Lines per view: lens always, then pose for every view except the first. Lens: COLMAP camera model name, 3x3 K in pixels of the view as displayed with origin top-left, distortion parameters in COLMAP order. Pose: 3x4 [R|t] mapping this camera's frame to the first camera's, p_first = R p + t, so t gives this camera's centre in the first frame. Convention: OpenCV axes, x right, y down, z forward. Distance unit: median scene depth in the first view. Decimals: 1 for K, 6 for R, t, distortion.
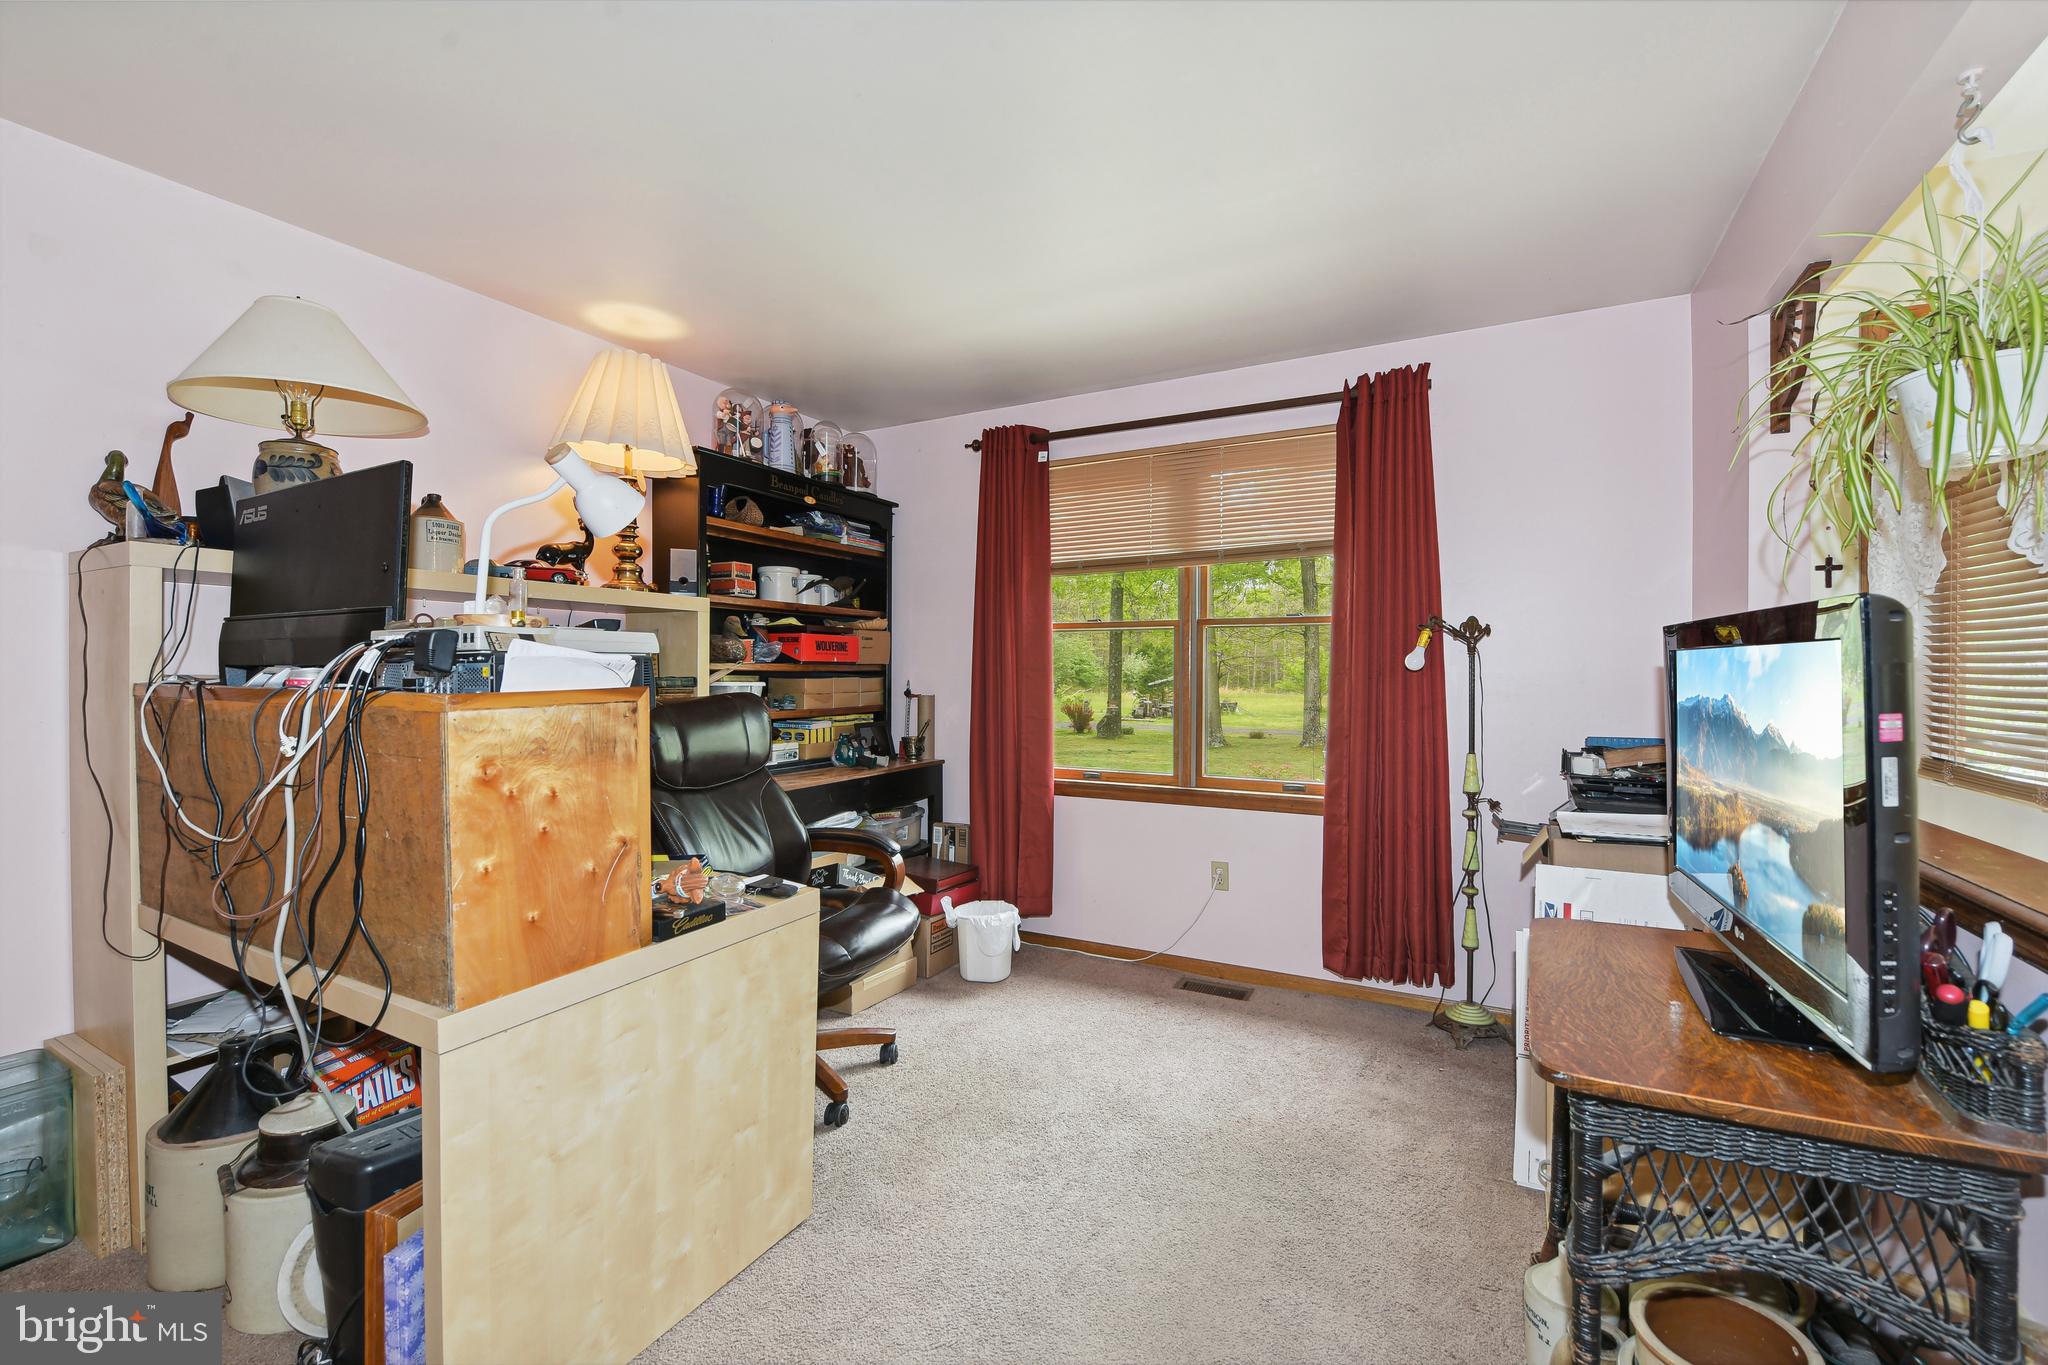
lens RADIAL K [[846.0, 0, 1021.3], [0, 846.0, 673.4], [0, 0, 1]] dist [-0.017324, -0.000687]
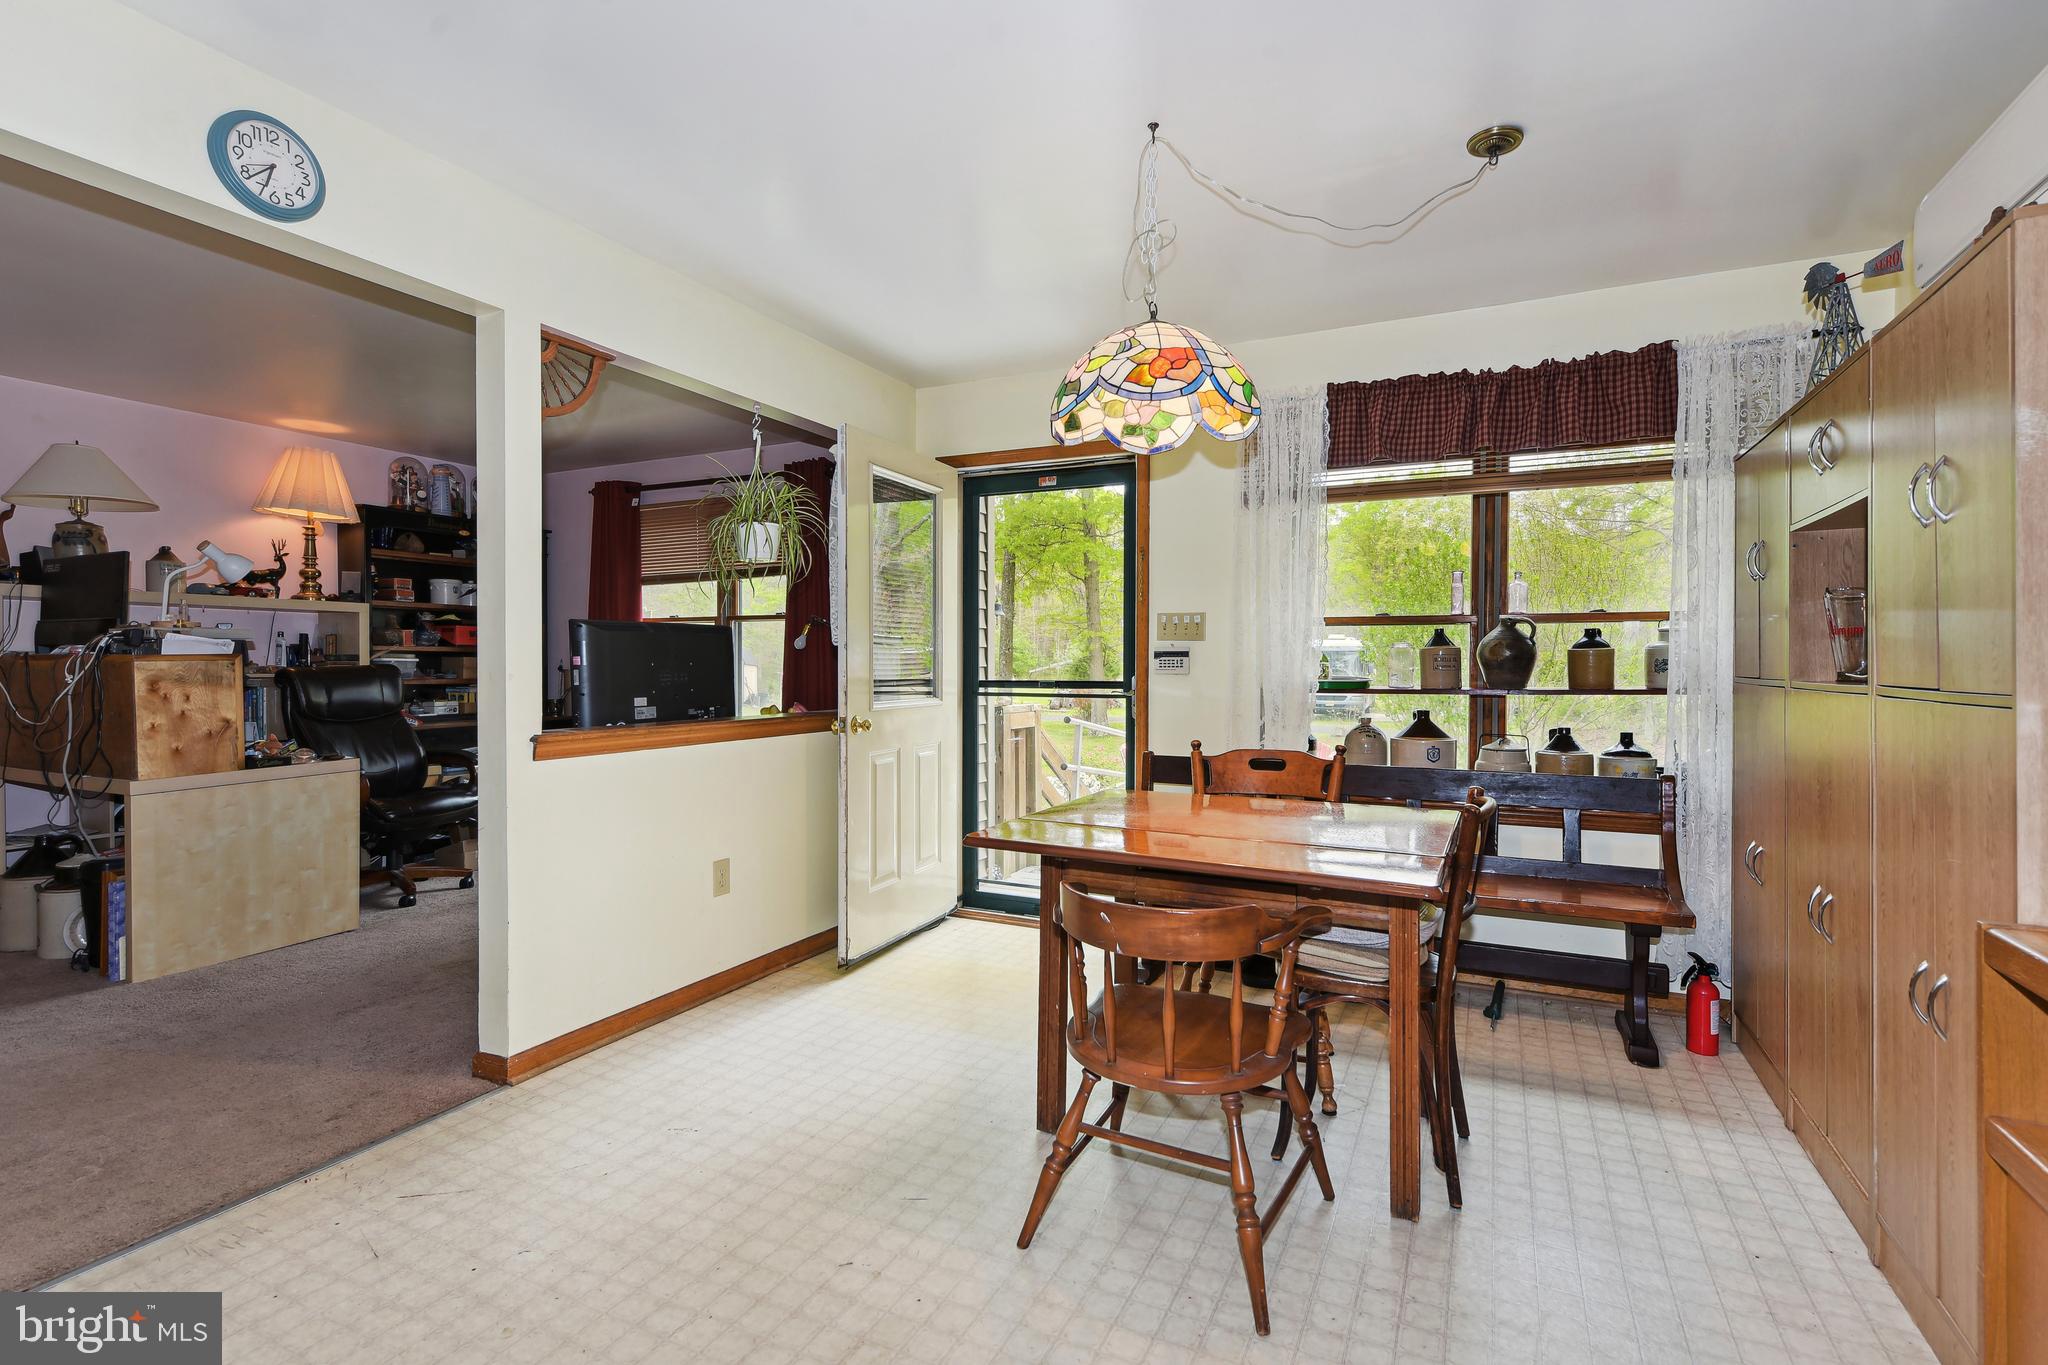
lens RADIAL K [[980.5, 0, 1024.1], [0, 980.5, 673.3], [0, 0, 1]] dist [0.010300, 0.000133]
pose [[0.999655, -0.000951, 0.026250, 1.390788], [0.000689, 0.999950, 0.009960, 0.038297], [-0.026259, -0.009938, 0.999606, -1.486893]]
